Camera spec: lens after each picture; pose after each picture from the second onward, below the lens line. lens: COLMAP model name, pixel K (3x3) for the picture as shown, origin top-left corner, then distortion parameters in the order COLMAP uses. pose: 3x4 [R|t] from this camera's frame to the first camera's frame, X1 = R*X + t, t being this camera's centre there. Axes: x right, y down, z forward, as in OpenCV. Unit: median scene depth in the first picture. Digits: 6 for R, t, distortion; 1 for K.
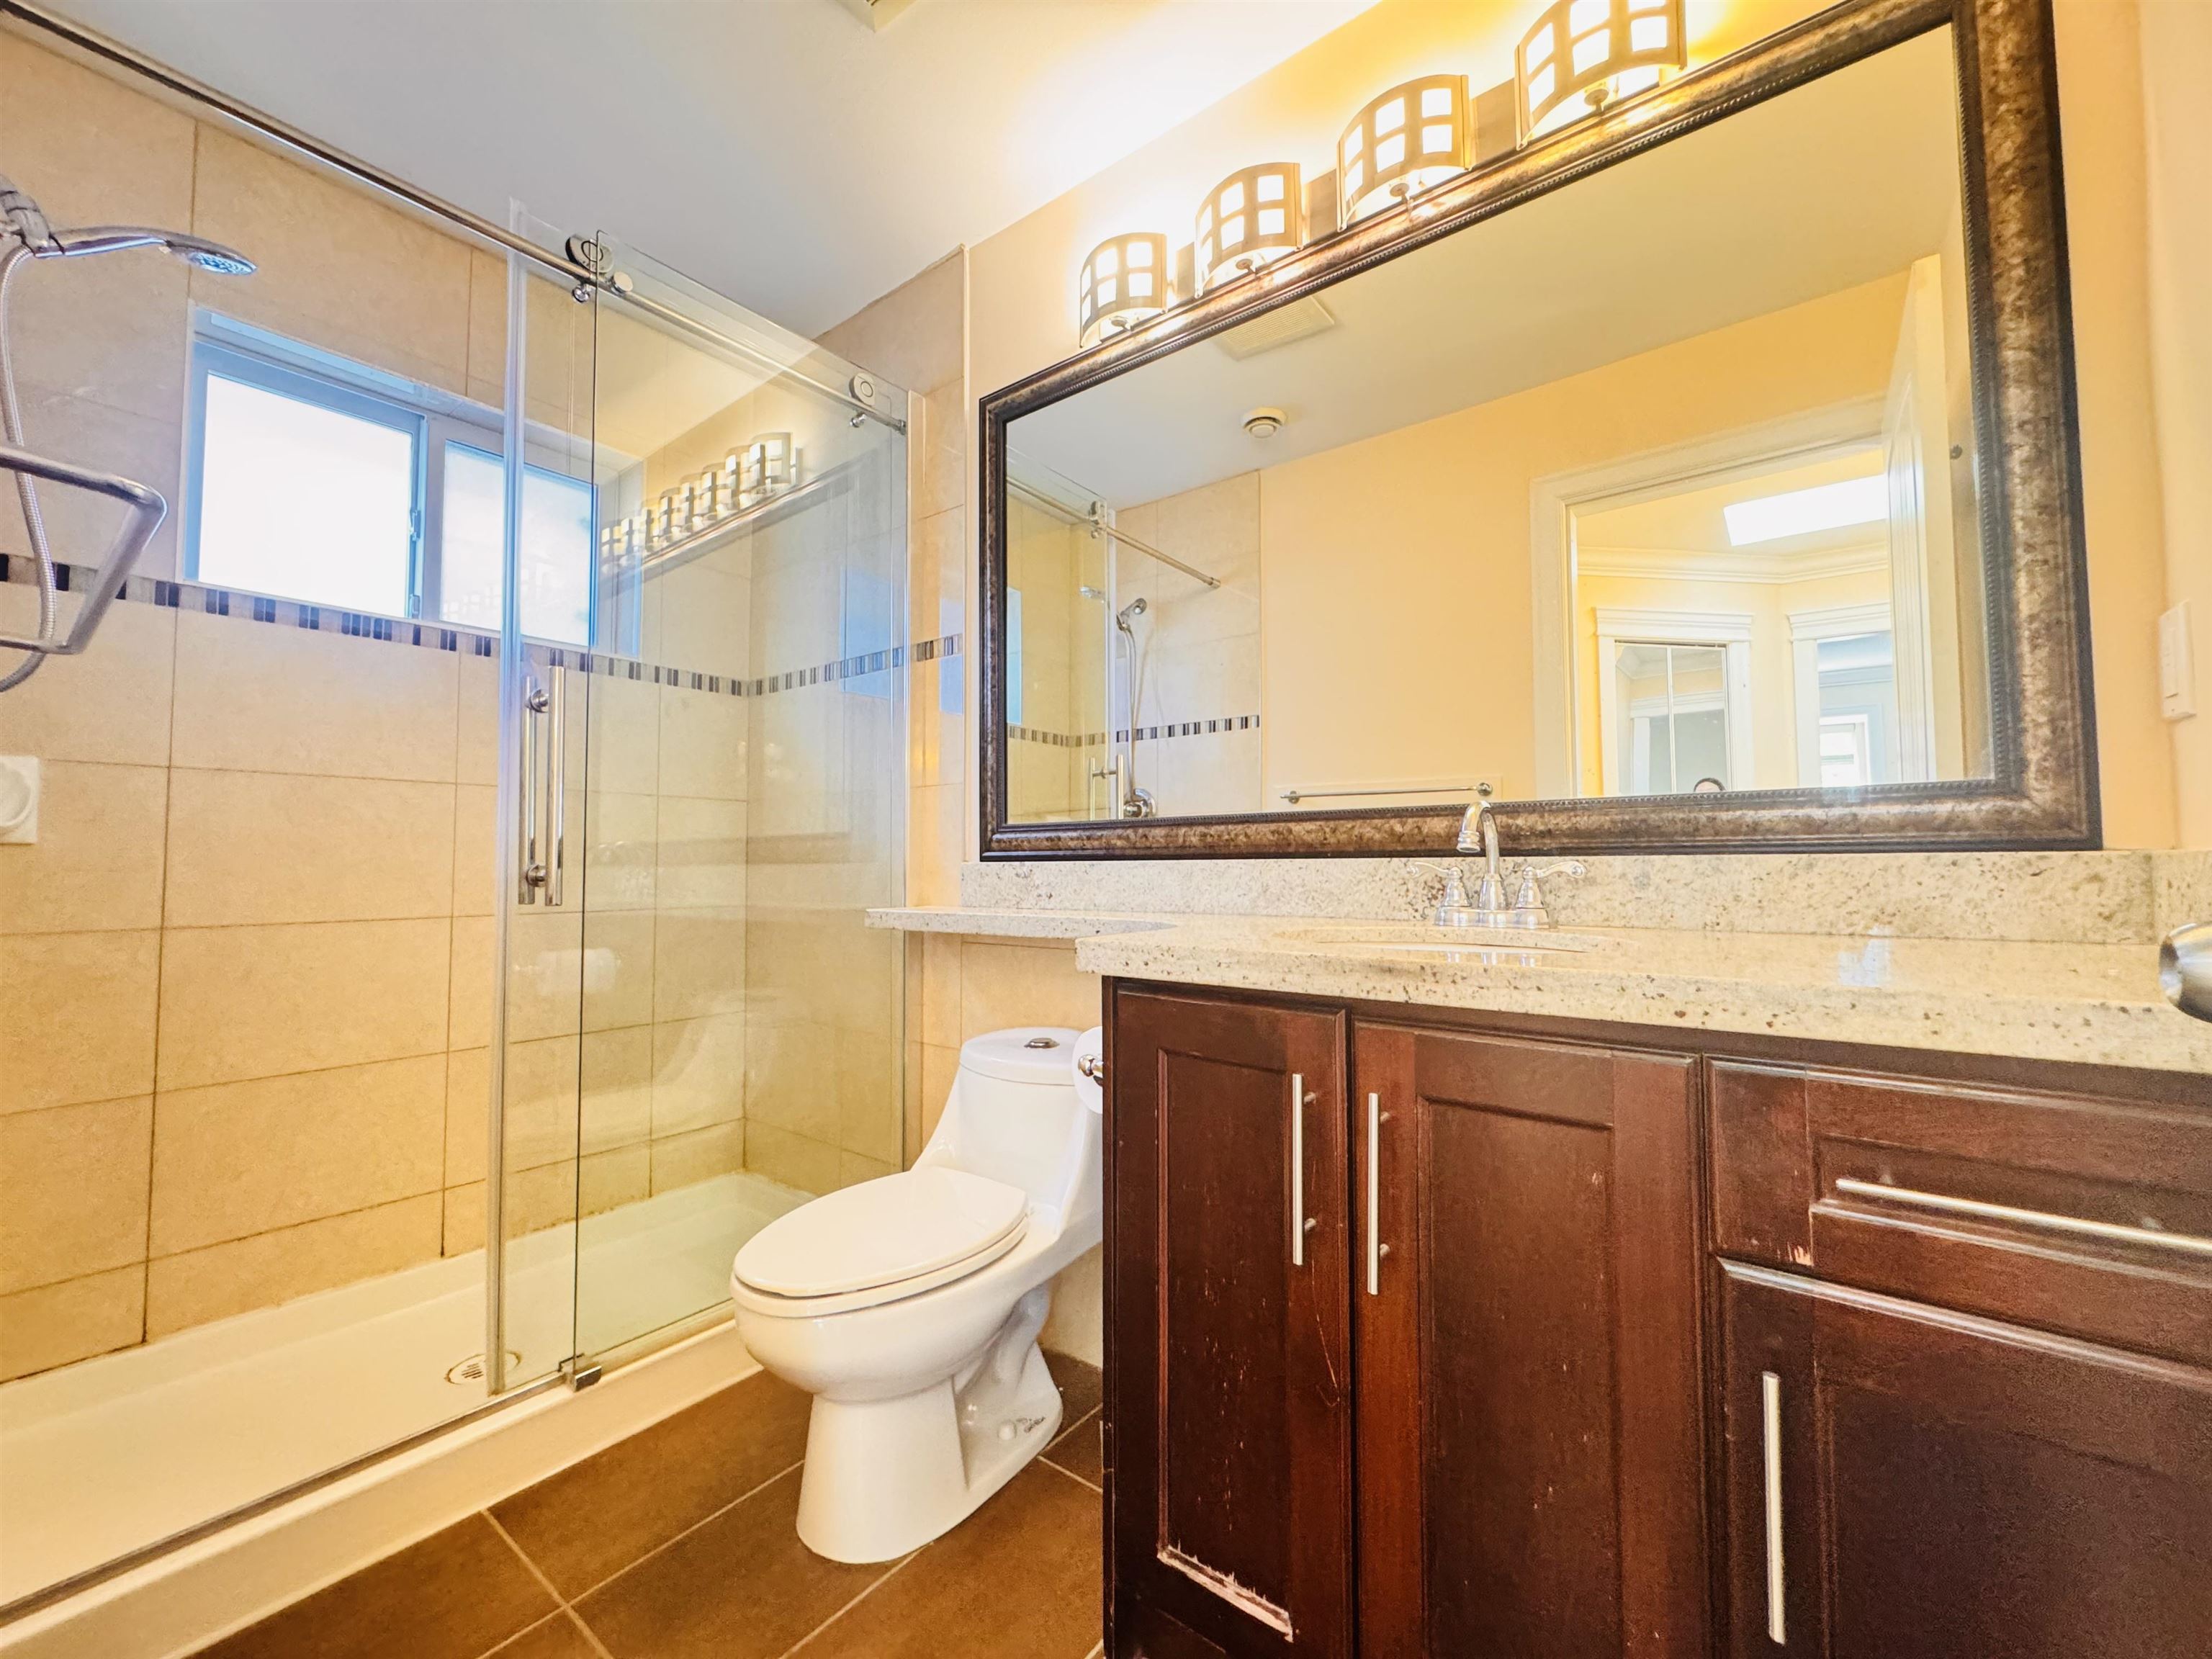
lens RADIAL K [[881.5, 0, 1104.4], [0, 881.5, 822.6], [0, 0, 1]] dist [-0.002098, 0.000266]
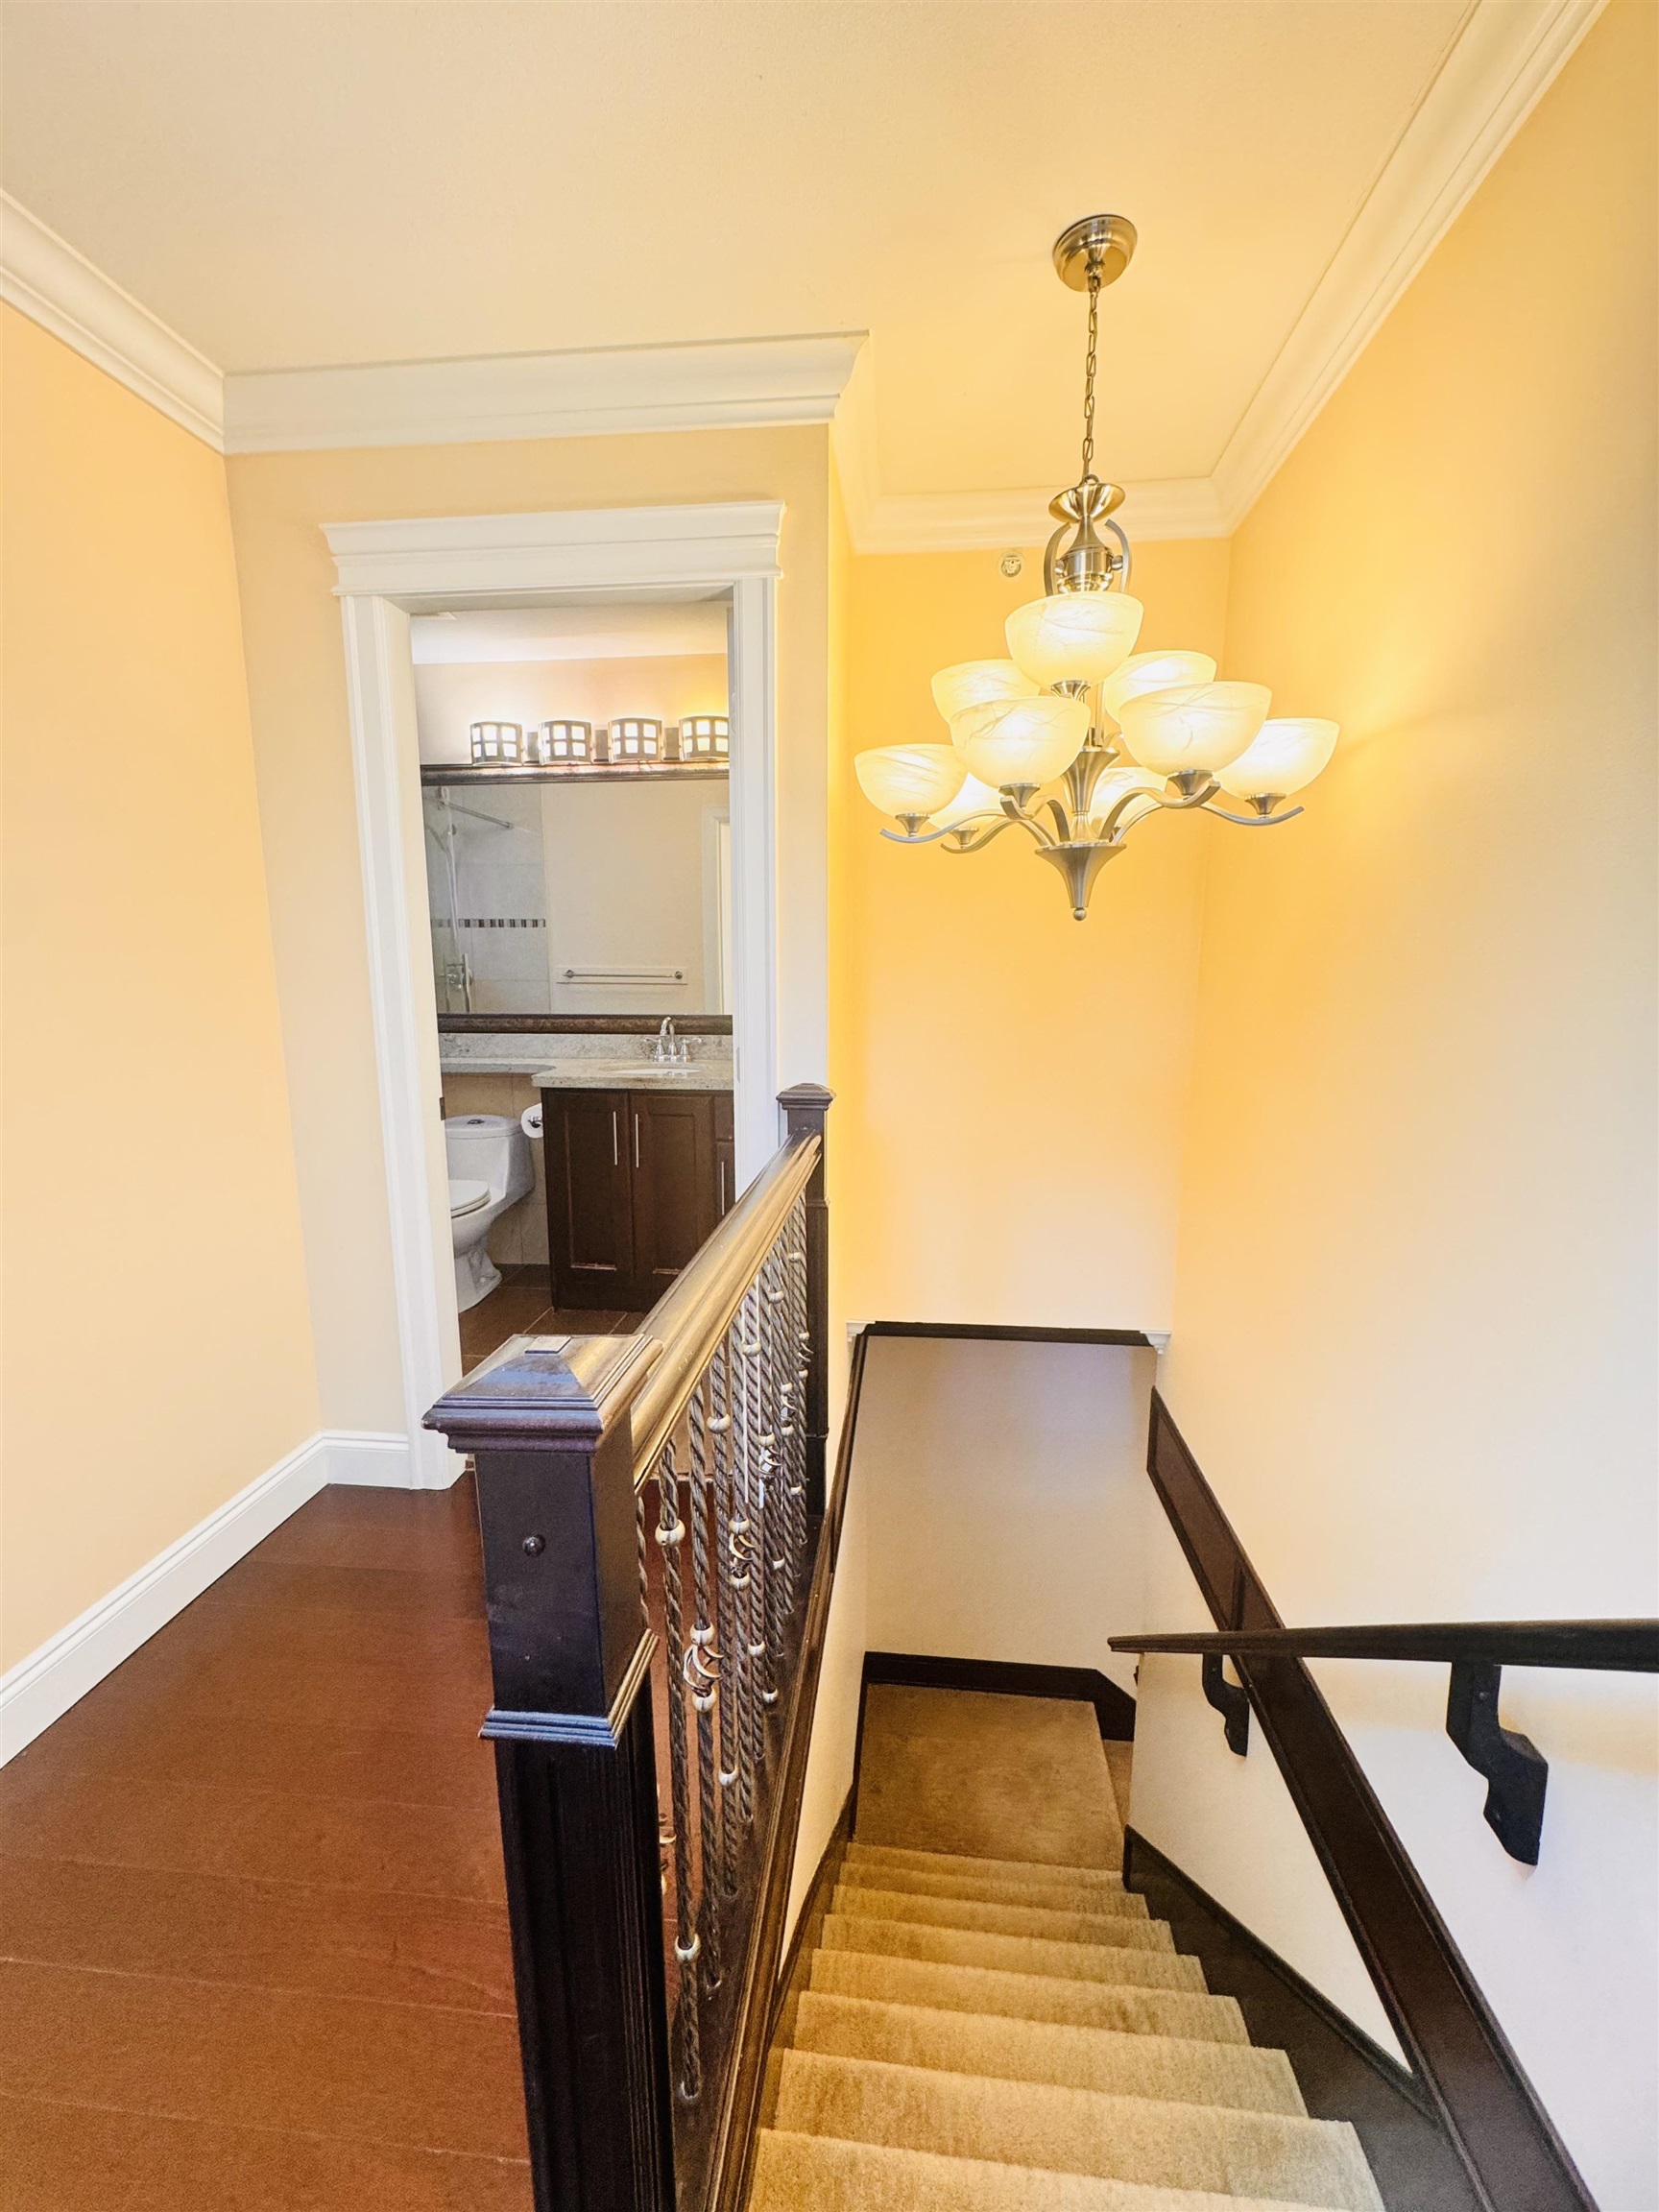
lens RADIAL K [[881.5, 0, 829.5], [0, 881.5, 1106.0], [0, 0, 1]] dist [-0.002098, 0.000266]
pose [[0.850386, -0.081089, 0.519874, -0.526174], [-0.029041, 0.979313, 0.200256, -0.277266], [-0.525358, -0.185392, 0.830439, -1.411799]]
